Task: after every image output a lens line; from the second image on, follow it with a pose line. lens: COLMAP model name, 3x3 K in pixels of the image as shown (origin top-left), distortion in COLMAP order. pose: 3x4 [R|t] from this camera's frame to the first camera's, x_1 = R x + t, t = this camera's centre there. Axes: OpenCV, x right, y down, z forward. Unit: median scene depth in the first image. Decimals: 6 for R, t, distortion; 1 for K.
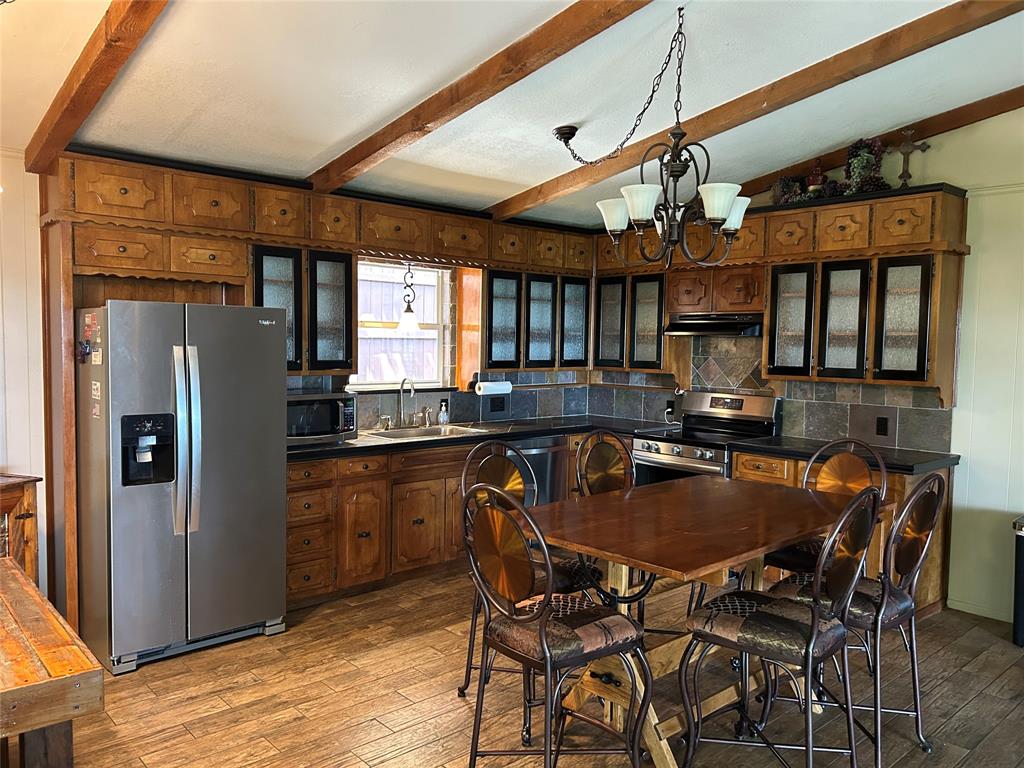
lens RADIAL K [[762.3, 0, 515.9], [0, 762.3, 384.2], [0, 0, 1]] dist [0.054321, -0.054714]
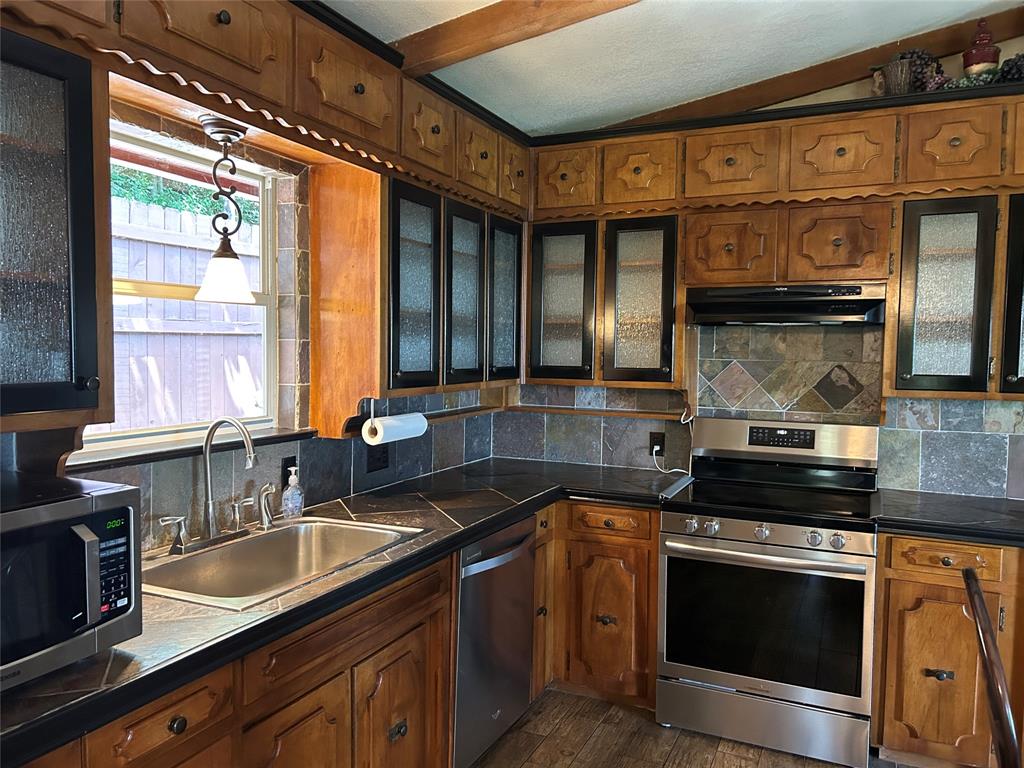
lens RADIAL K [[762.3, 0, 507.3], [0, 762.3, 385.1], [0, 0, 1]] dist [0.054321, -0.054714]
pose [[0.915713, -0.023096, 0.401170, -0.159647], [0.023442, 0.999717, 0.004047, -0.022880], [-0.401150, 0.005699, 0.915995, 0.534365]]
